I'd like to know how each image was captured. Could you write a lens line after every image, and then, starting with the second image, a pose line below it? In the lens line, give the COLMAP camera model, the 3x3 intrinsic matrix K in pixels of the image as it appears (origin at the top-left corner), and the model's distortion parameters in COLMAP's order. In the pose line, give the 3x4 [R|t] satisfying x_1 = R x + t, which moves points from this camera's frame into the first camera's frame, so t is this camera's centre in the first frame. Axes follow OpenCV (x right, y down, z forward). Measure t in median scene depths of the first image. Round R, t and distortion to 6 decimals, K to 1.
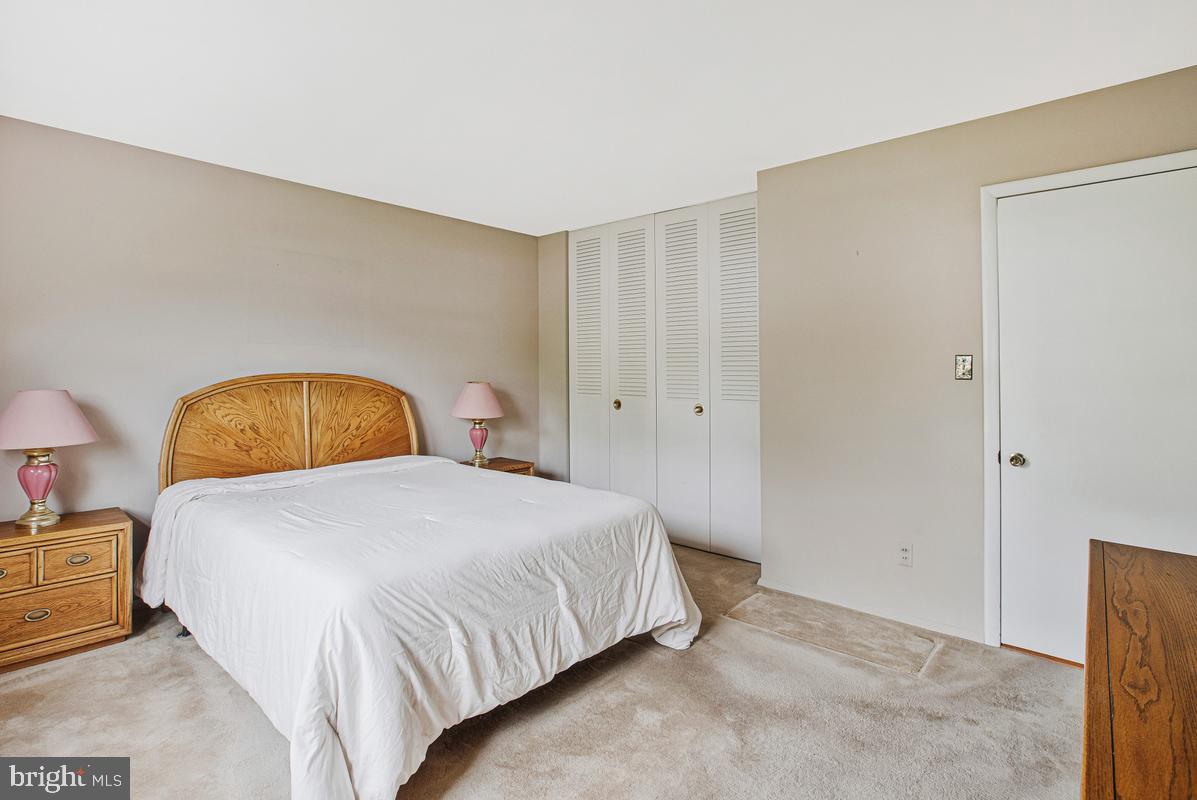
lens RADIAL K [[569.2, 0, 599.4], [0, 569.2, 399.5], [0, 0, 1]] dist [-0.044679, 0.010951]
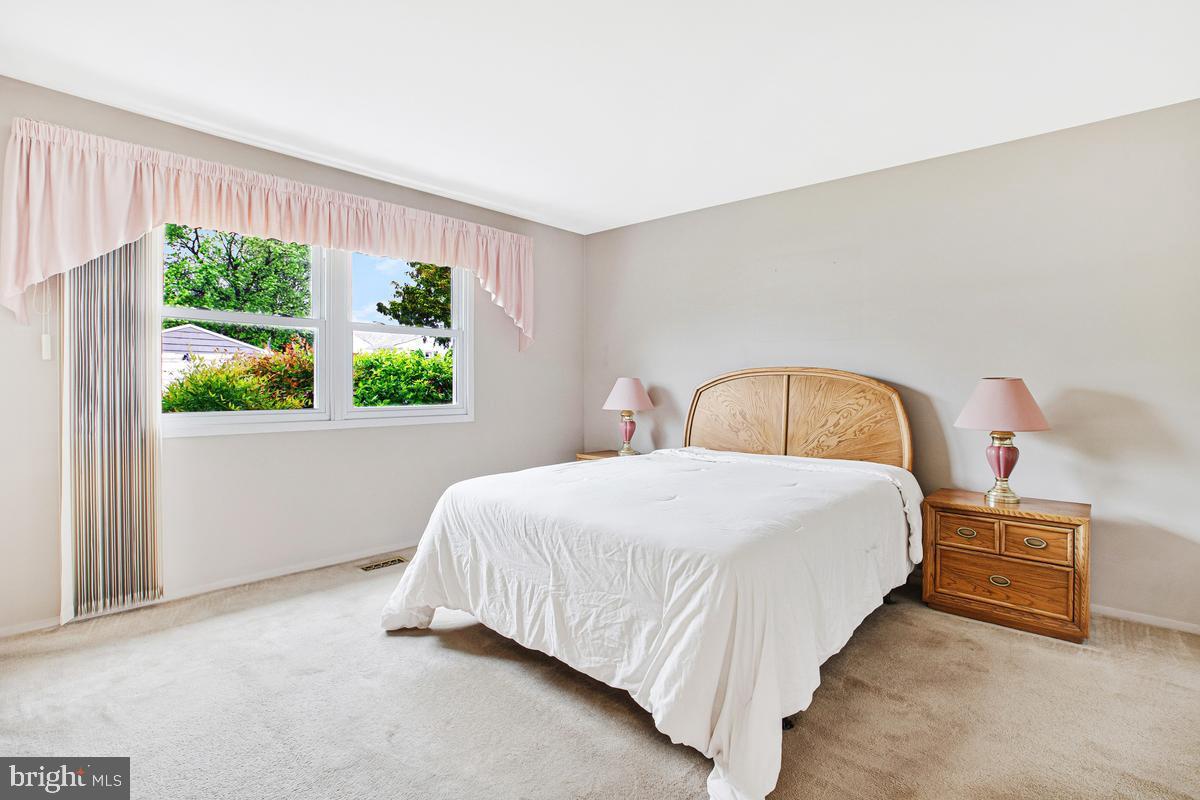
lens RADIAL K [[570.6, 0, 605.1], [0, 570.6, 394.5], [0, 0, 1]] dist [-0.044679, 0.010951]
pose [[-0.001930, 0.018054, -0.999835, 0.804967], [-0.054459, 0.998351, 0.018132, 0.005094], [0.998514, 0.054485, -0.000944, 0.952103]]
